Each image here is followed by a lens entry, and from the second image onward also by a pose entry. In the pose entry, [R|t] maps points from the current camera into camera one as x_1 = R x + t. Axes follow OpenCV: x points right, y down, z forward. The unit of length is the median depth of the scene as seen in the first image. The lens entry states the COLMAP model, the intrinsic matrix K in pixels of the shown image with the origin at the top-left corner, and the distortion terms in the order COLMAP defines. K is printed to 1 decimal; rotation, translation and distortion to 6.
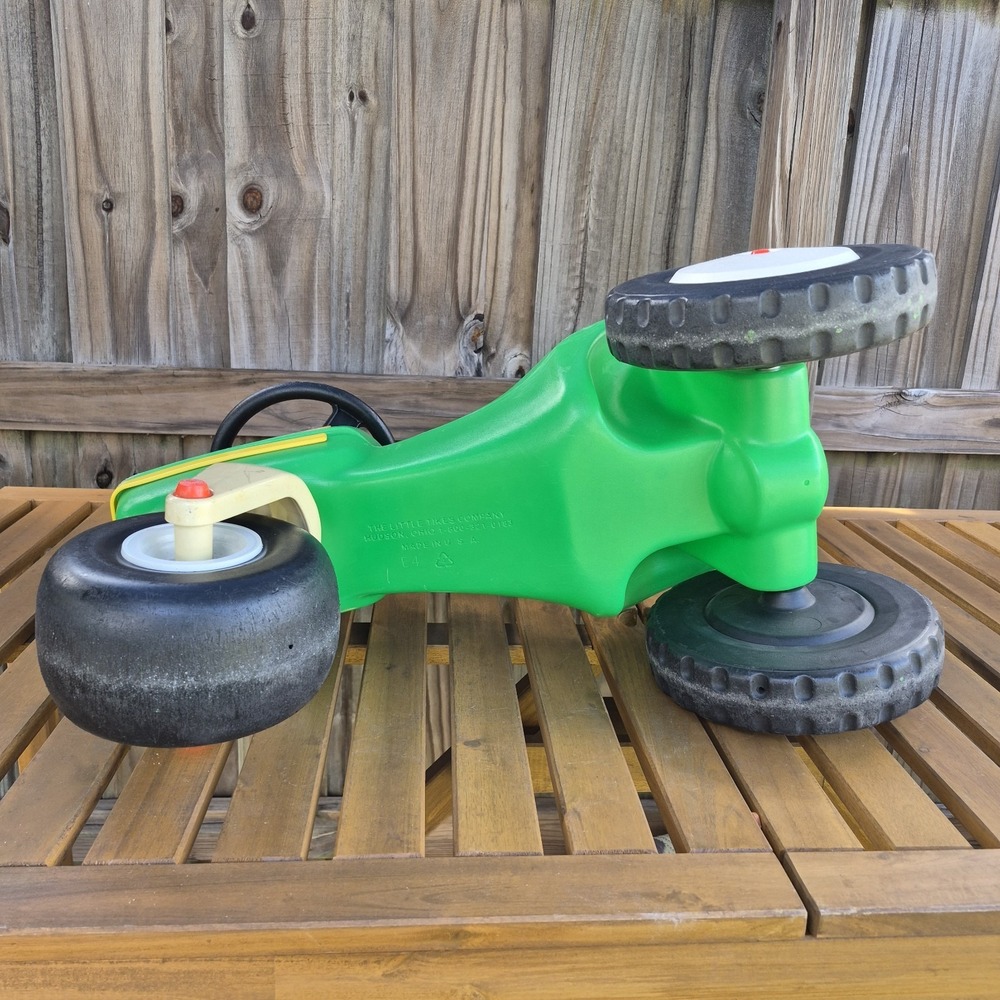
lens RADIAL K [[964.5, 0, 507.3], [0, 964.5, 503.2], [0, 0, 1]] dist [-0.000829, 0.000000]
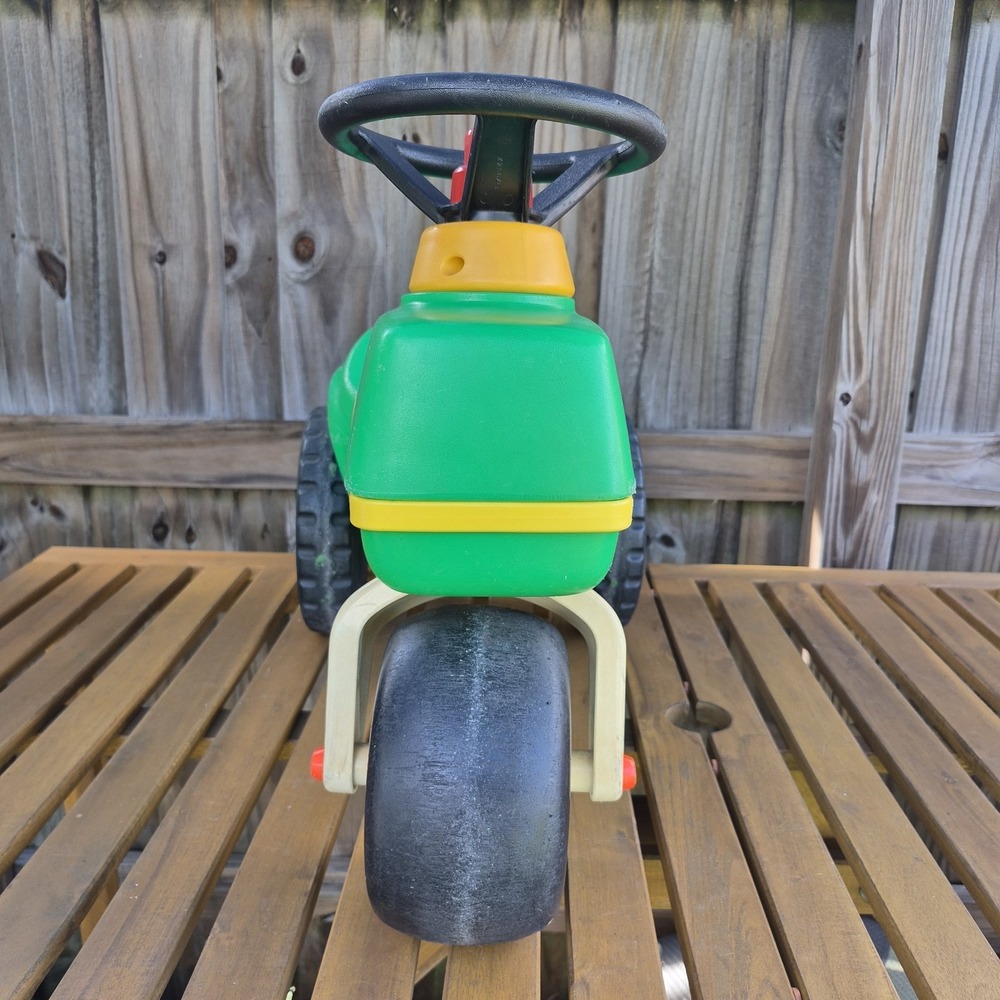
lens RADIAL K [[970.6, 0, 510.5], [0, 970.6, 503.3], [0, 0, 1]] dist [-0.007360, 0.000000]
pose [[0.994873, 0.001812, -0.101121, 0.041318], [-0.003014, 0.999927, -0.011733, -0.046220], [0.101092, 0.011978, 0.994805, 0.051401]]
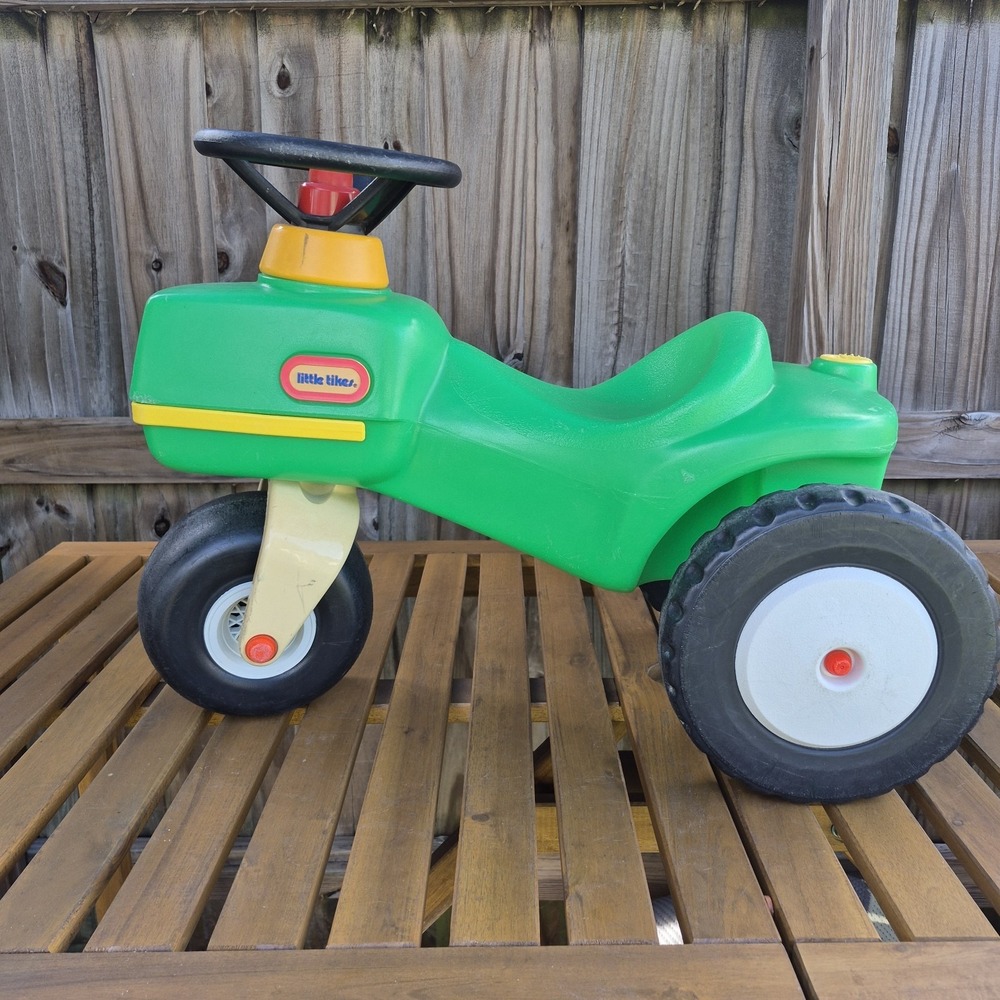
lens RADIAL K [[964.5, 0, 503.6], [0, 964.5, 495.9], [0, 0, 1]] dist [-0.000829, 0.000000]
pose [[0.995504, -0.027918, -0.090517, 0.042722], [0.026179, 0.999450, -0.020345, -0.029717], [0.091035, 0.017884, 0.995687, 0.005543]]
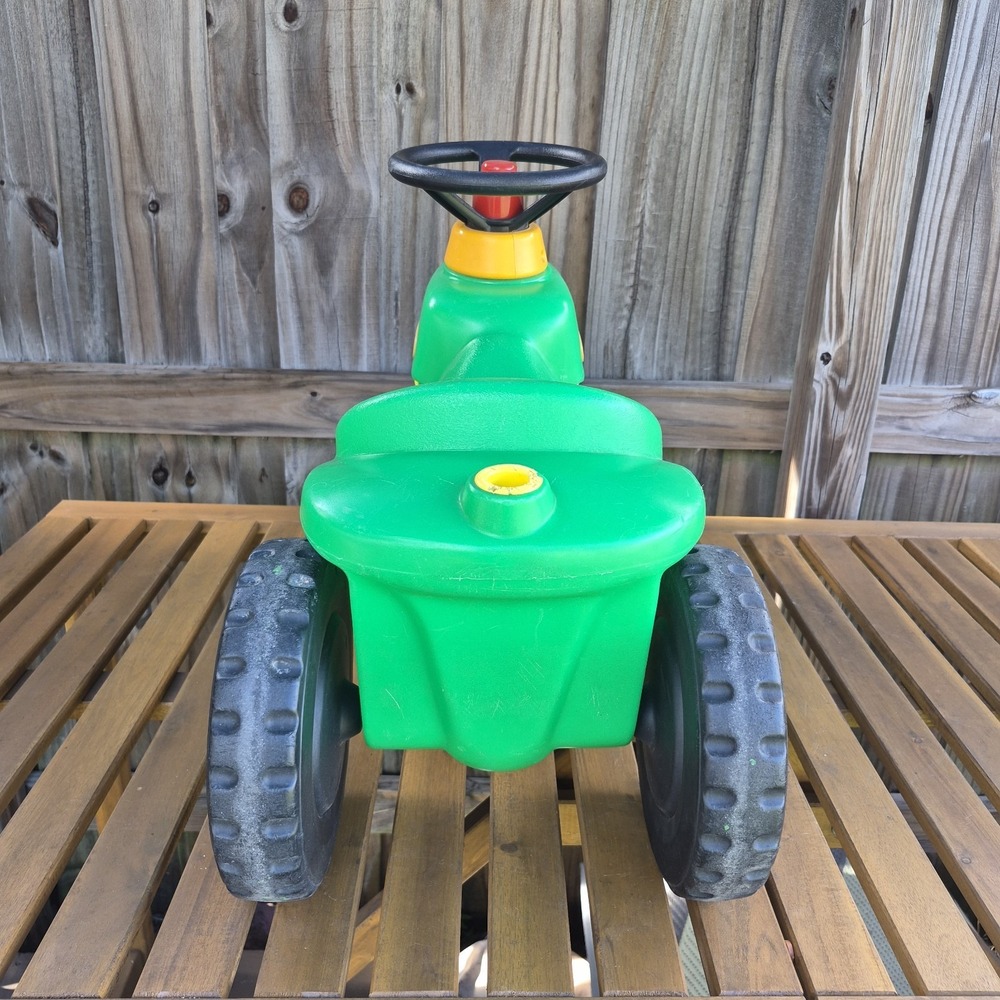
lens RADIAL K [[970.6, 0, 509.8], [0, 970.6, 491.9], [0, 0, 1]] dist [-0.007360, 0.000000]
pose [[0.998217, 0.009529, -0.058926, 0.009831], [-0.004035, 0.995690, 0.092657, -0.109660], [0.059555, -0.092254, 0.993953, 0.009351]]
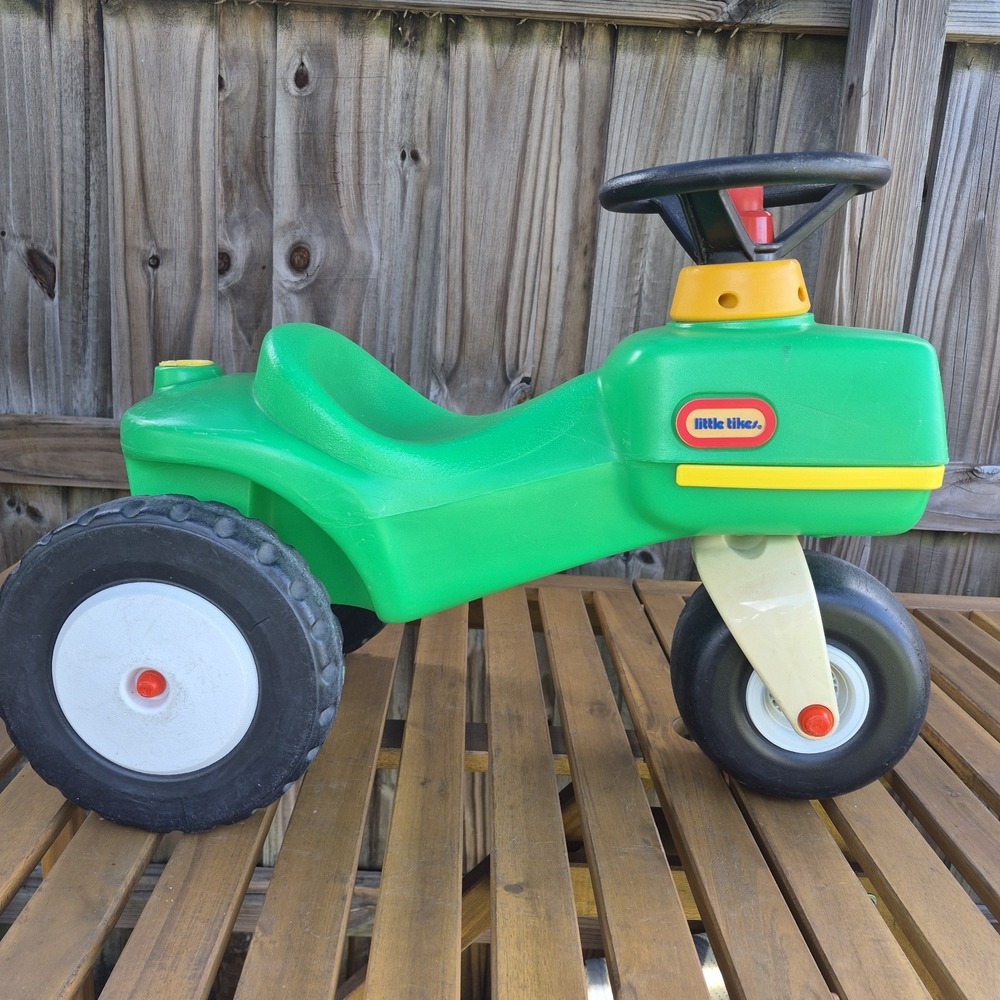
lens RADIAL K [[964.5, 0, 494.1], [0, 964.5, 497.3], [0, 0, 1]] dist [-0.000829, 0.000000]
pose [[0.998342, 0.027313, -0.050670, -0.010286], [-0.029103, 0.998966, -0.034935, -0.042936], [0.049664, 0.036352, 0.998104, 0.039897]]
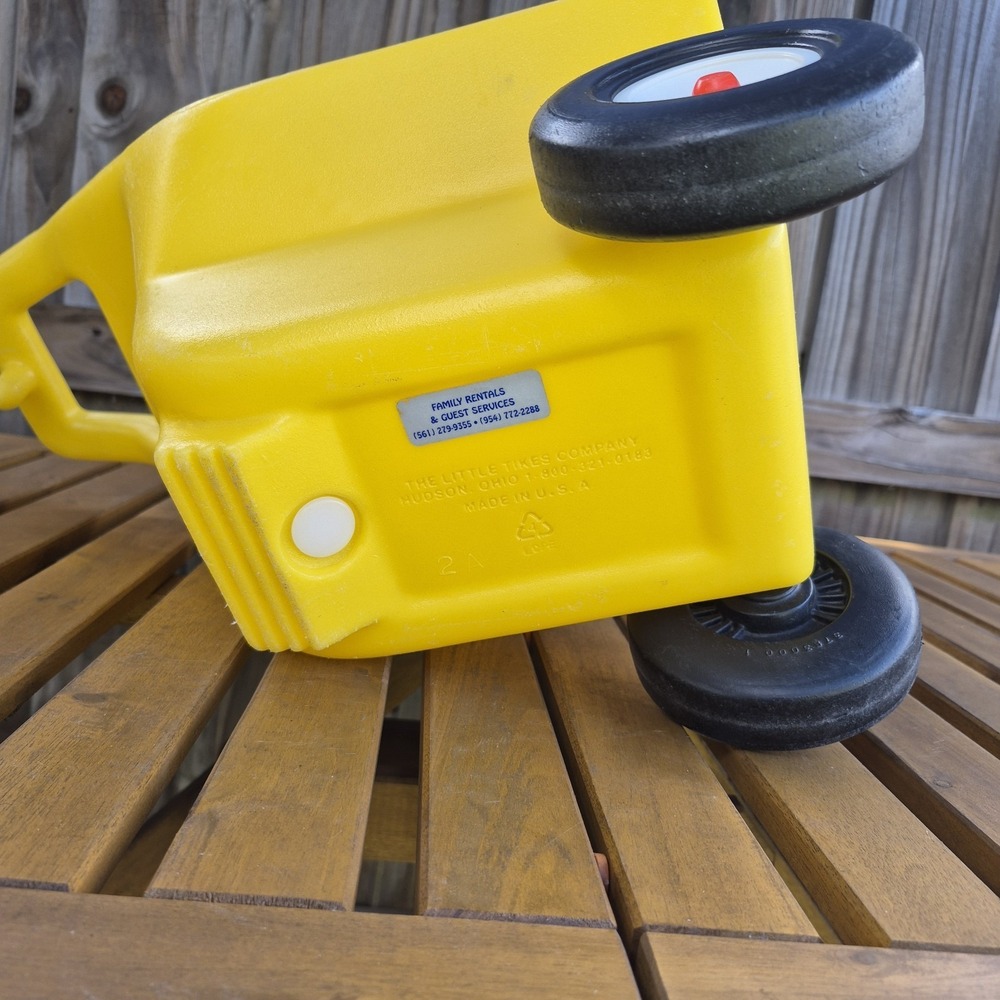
lens RADIAL K [[970.6, 0, 522.9], [0, 970.6, 498.8], [0, 0, 1]] dist [-0.007360, 0.000000]
pose [[0.996240, 0.084530, 0.018998, 0.089001], [-0.081095, 0.986978, -0.138916, 0.099467], [-0.030493, 0.136853, 0.990122, 0.229437]]
